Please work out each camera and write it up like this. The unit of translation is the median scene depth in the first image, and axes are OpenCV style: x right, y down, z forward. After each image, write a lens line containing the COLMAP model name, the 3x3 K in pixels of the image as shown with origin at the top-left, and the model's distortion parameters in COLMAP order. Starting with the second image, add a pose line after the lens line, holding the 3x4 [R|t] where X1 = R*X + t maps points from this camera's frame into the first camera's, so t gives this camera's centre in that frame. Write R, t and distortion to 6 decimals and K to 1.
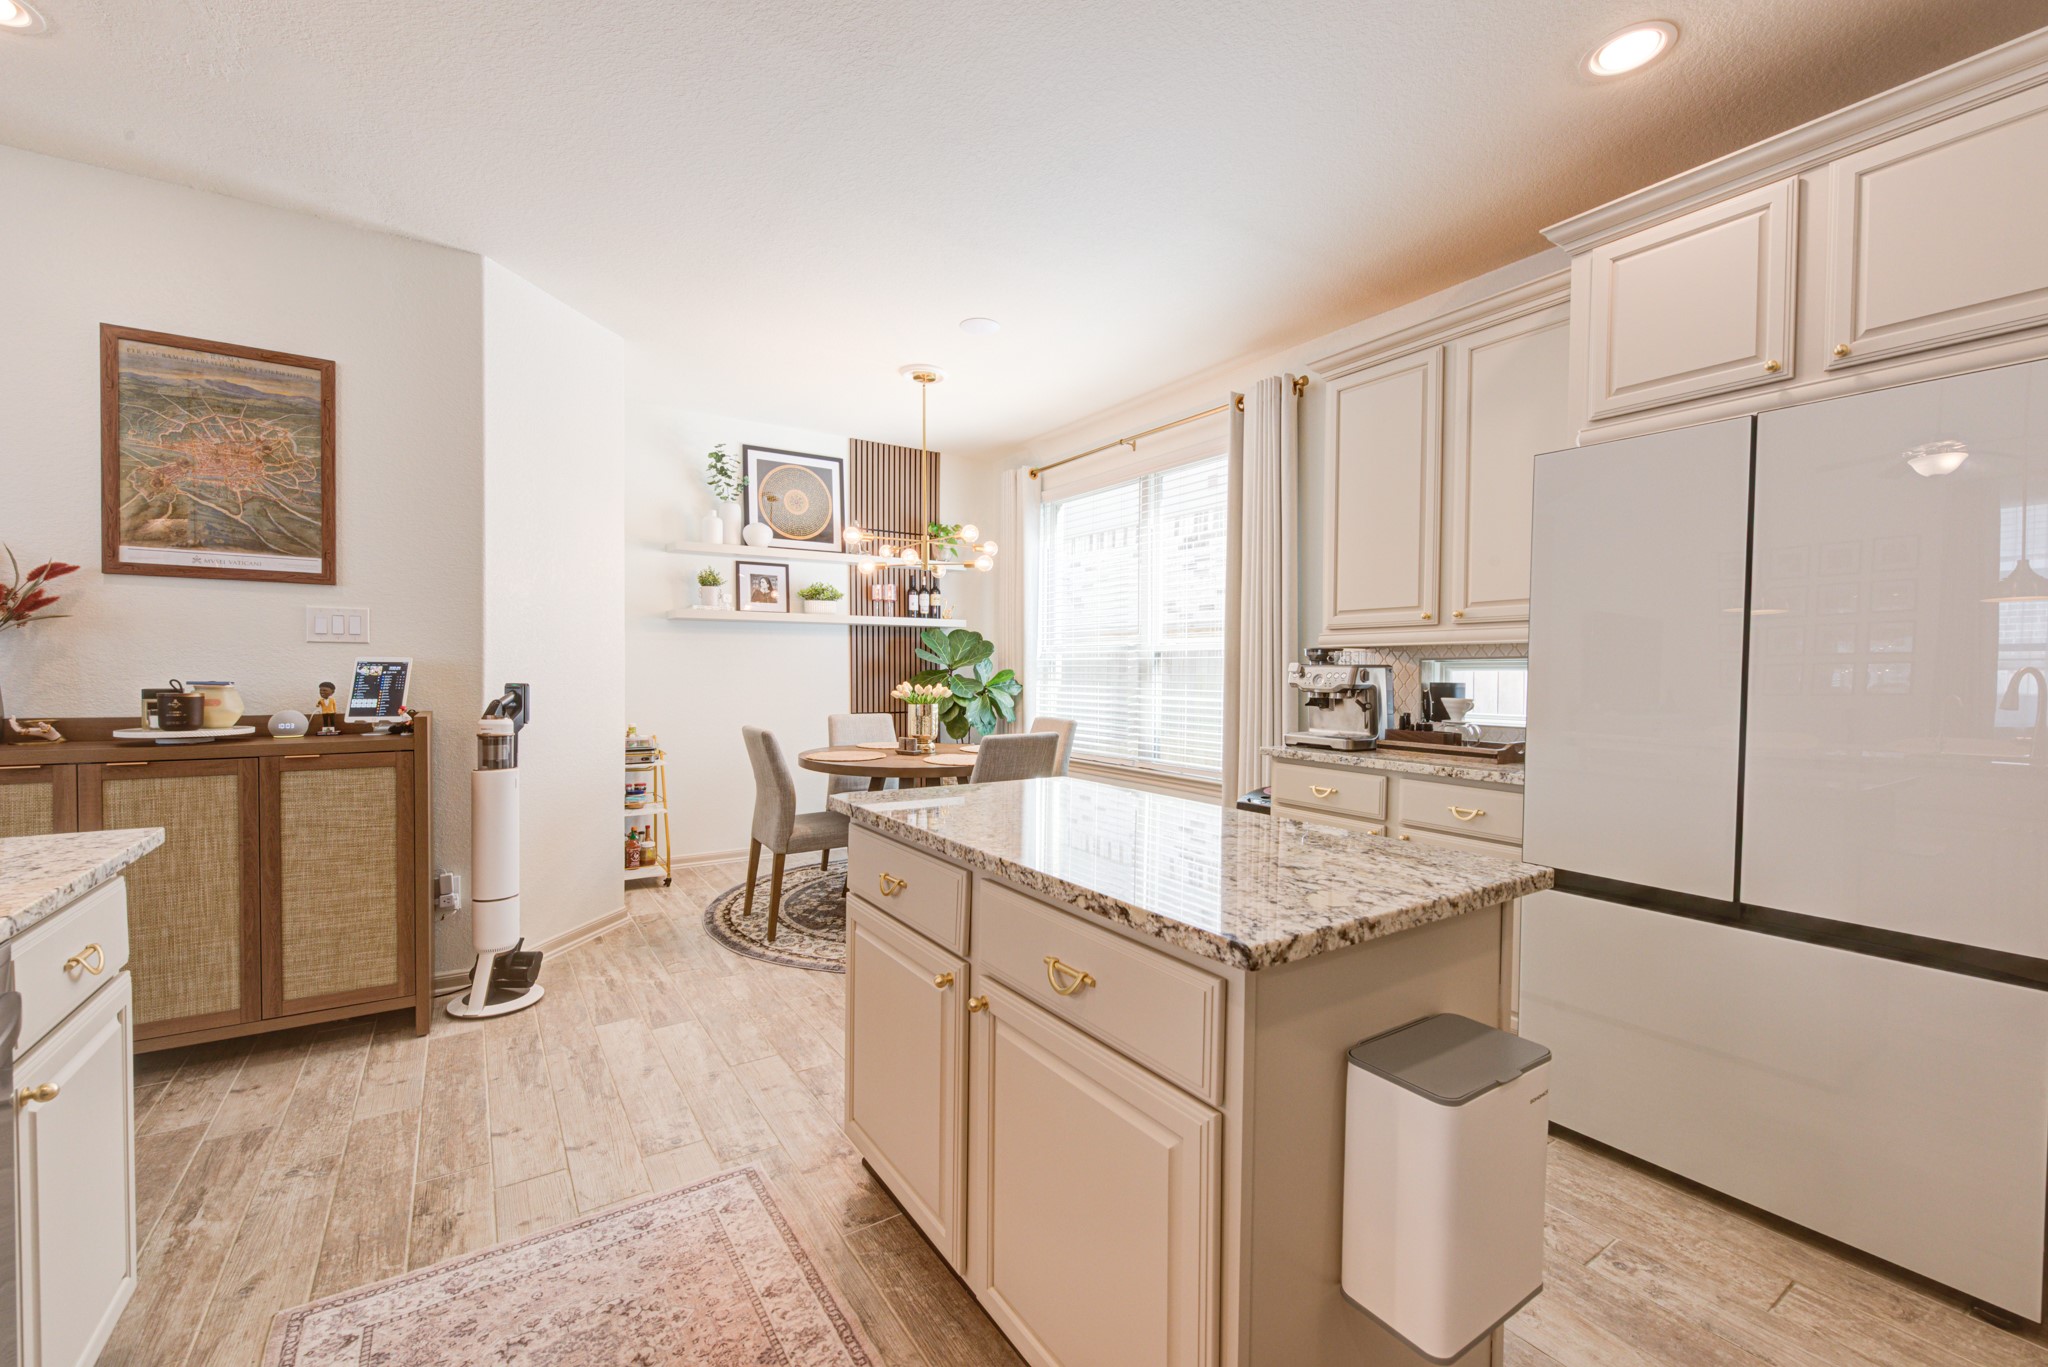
lens RADIAL K [[847.0, 0, 1020.6], [0, 847.0, 689.5], [0, 0, 1]] dist [0.004301, -0.001599]
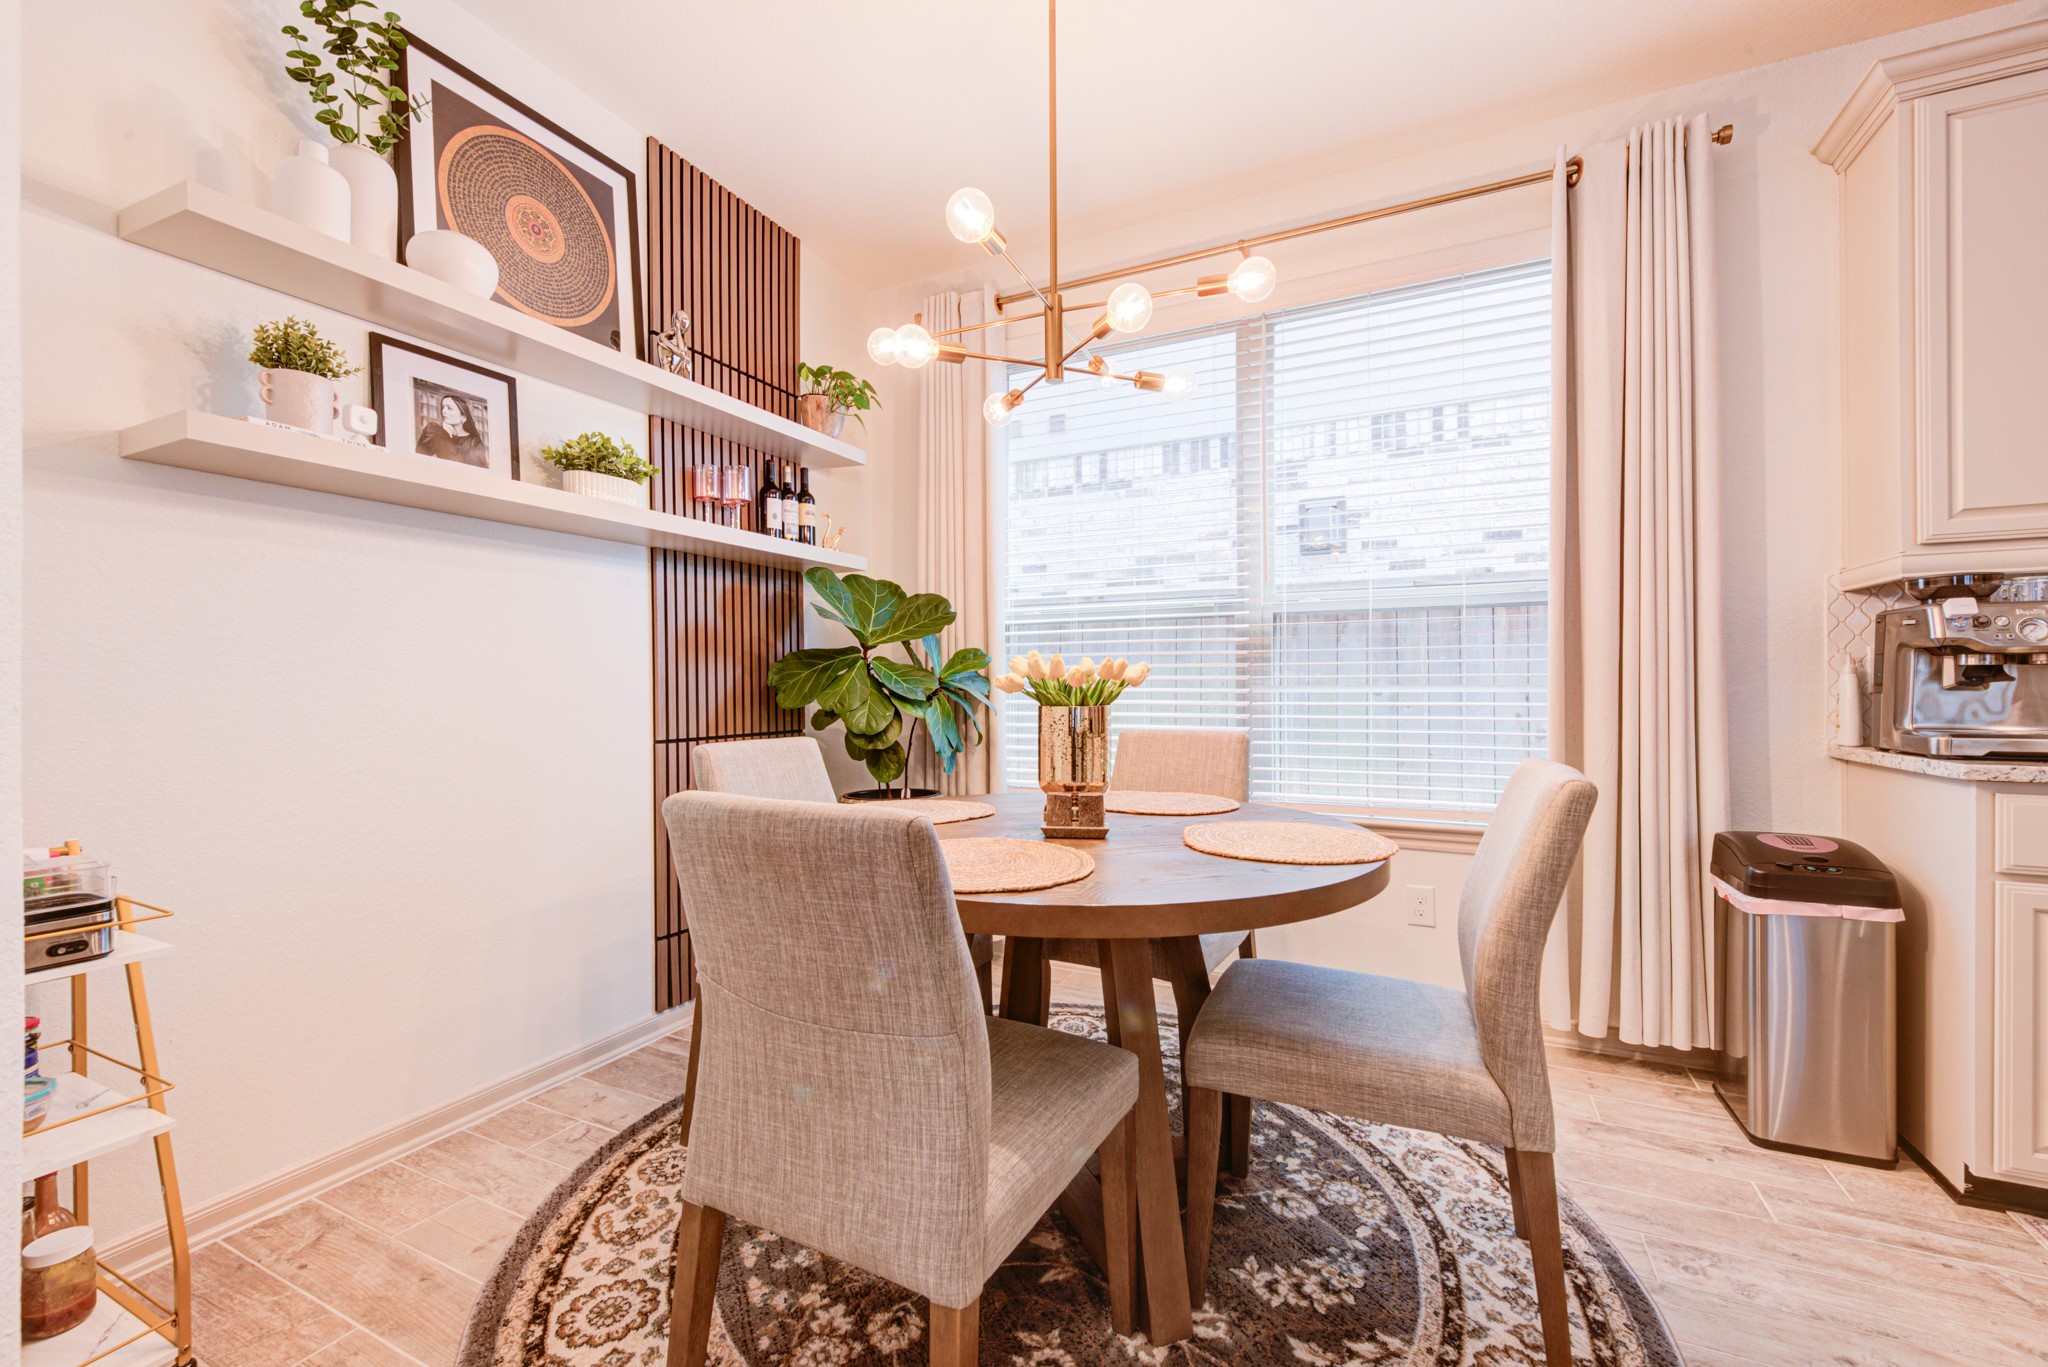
lens RADIAL K [[847.0, 0, 1026.6], [0, 847.0, 685.7], [0, 0, 1]] dist [0.004301, -0.001599]
pose [[0.860570, -0.009078, 0.509251, -0.469120], [0.021446, 0.999600, -0.018422, 0.020124], [-0.508880, 0.026775, 0.860421, 0.920097]]
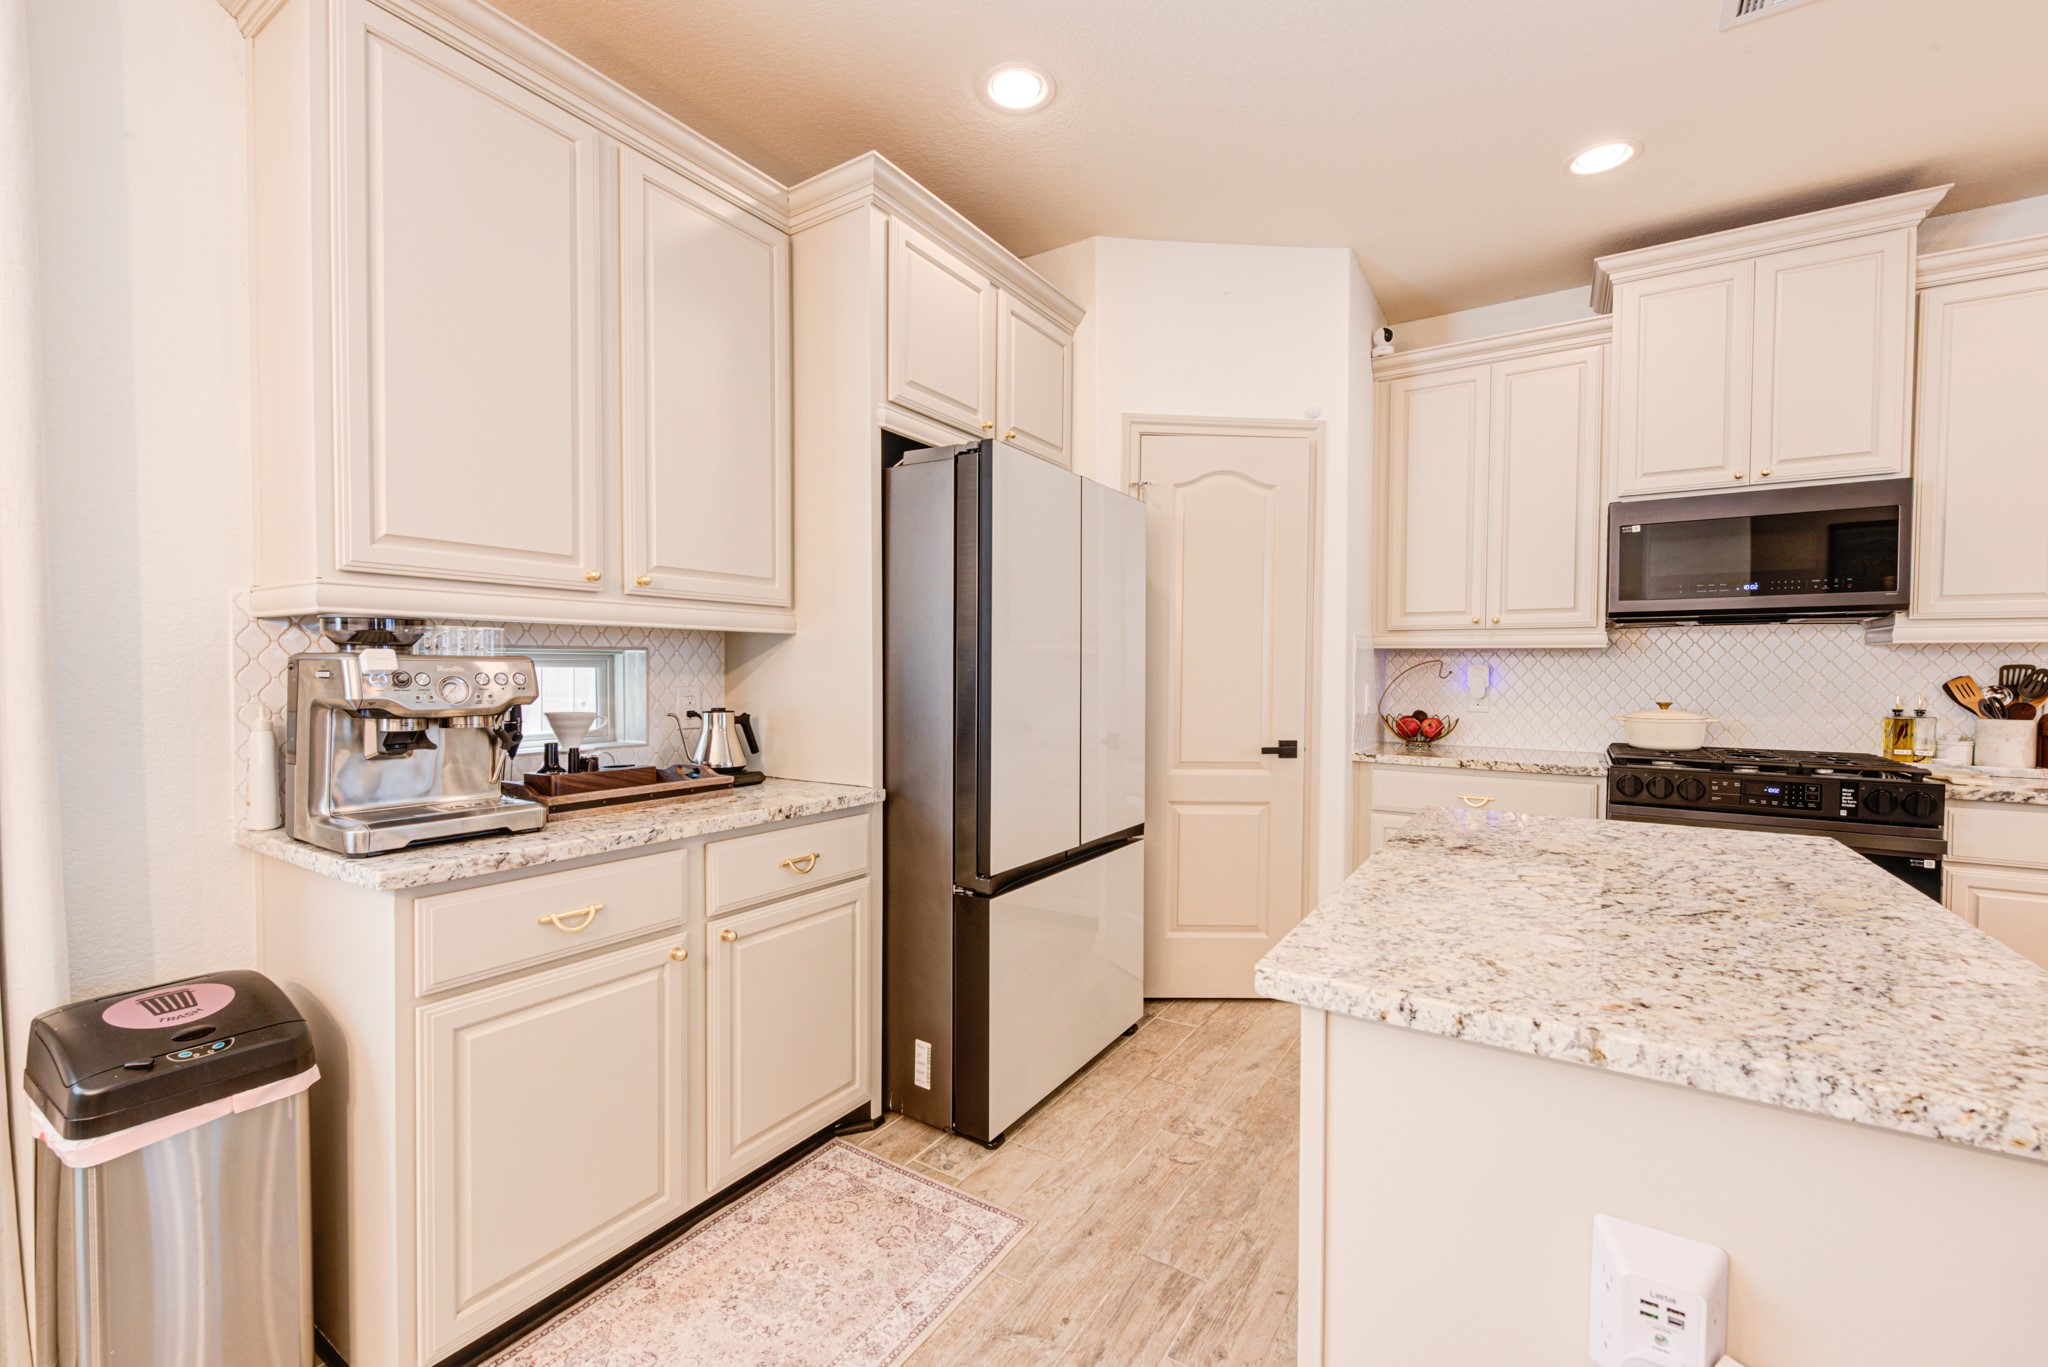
lens RADIAL K [[847.0, 0, 1033.7], [0, 847.0, 691.5], [0, 0, 1]] dist [0.004301, -0.001599]
pose [[-0.404784, -0.025509, 0.914056, -0.190946], [0.017986, 0.999195, 0.035849, -0.022072], [-0.914235, 0.030951, -0.404000, 0.955935]]
